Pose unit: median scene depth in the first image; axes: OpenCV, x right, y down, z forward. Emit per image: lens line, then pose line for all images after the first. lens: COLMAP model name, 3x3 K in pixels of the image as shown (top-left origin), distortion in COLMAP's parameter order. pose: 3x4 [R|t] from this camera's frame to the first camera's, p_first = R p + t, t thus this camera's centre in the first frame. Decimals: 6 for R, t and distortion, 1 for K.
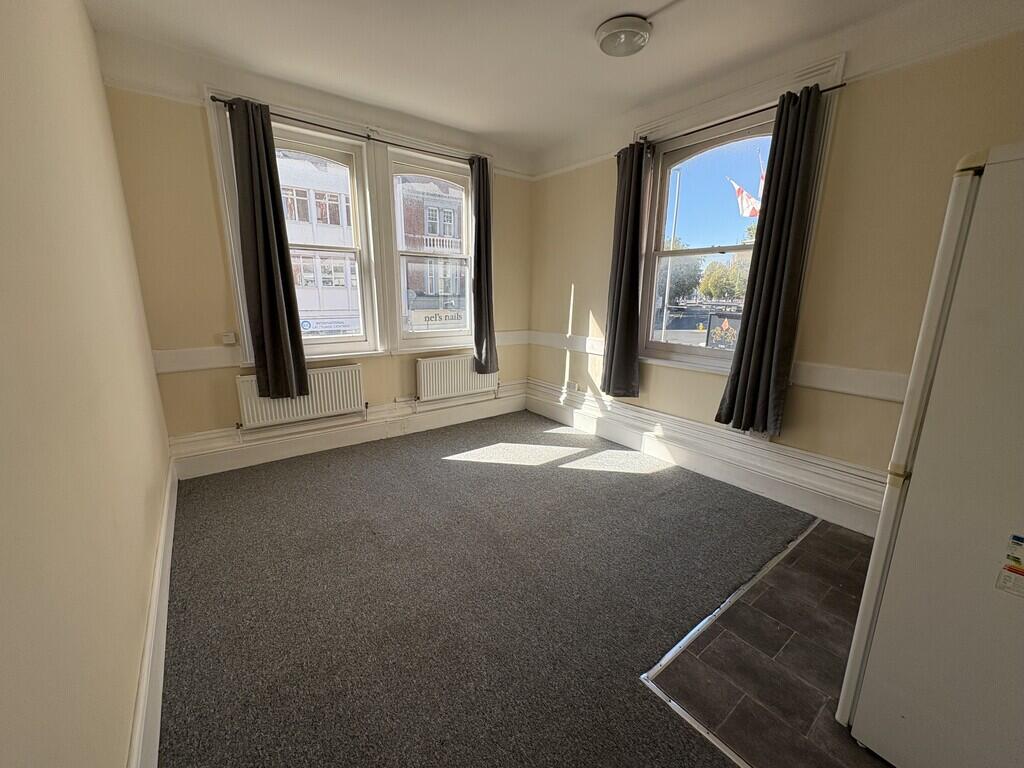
lens RADIAL K [[406.6, 0, 511.2], [0, 406.6, 382.2], [0, 0, 1]] dist [-0.001332, -0.000644]
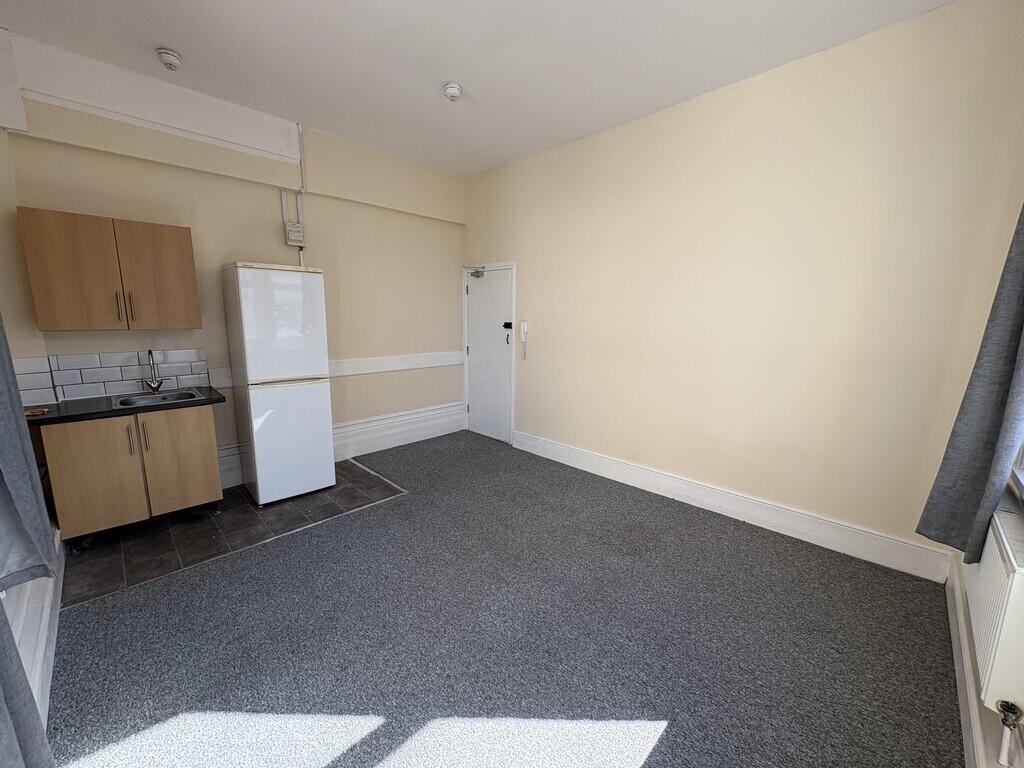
lens RADIAL K [[406.6, 0, 514.3], [0, 406.6, 384.0], [0, 0, 1]] dist [-0.001332, -0.000644]
pose [[-0.988393, 0.006602, -0.151776, 0.038063], [-0.051572, 0.925146, 0.376091, -0.265298], [0.142898, 0.379554, -0.914067, 1.184763]]
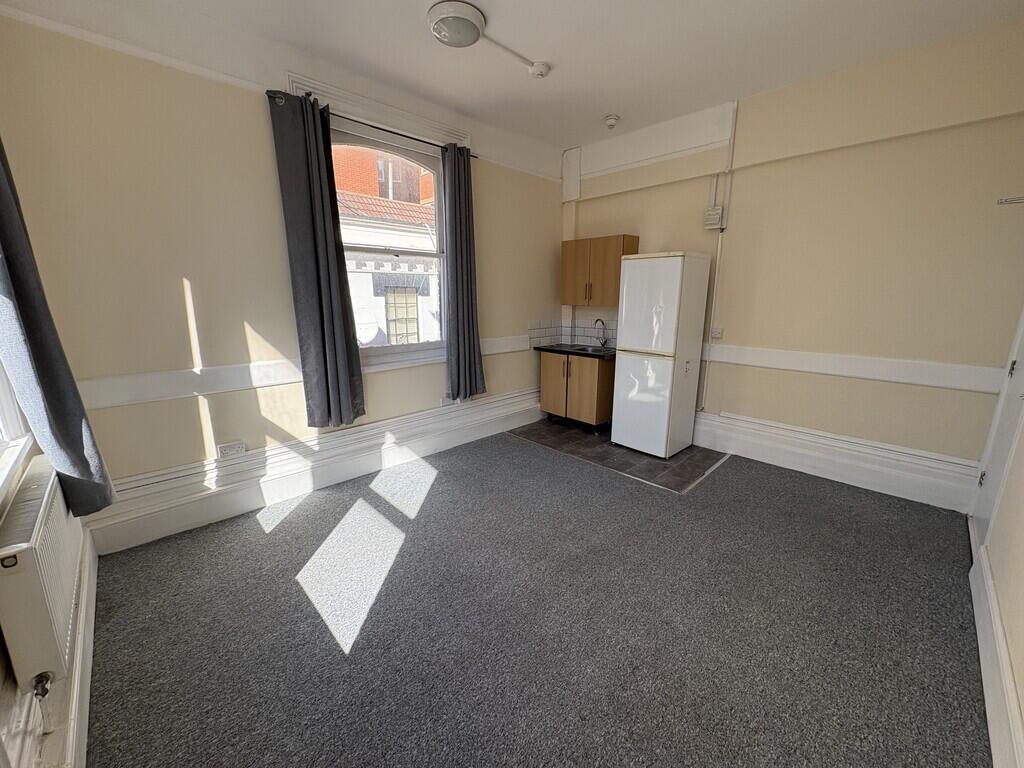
lens RADIAL K [[406.6, 0, 511.4], [0, 406.6, 384.2], [0, 0, 1]] dist [-0.001332, -0.000644]
pose [[-0.122698, -0.223686, 0.966907, -0.558310], [0.212120, 0.945844, 0.245731, -0.172764], [-0.969510, 0.235252, -0.068605, 0.753051]]
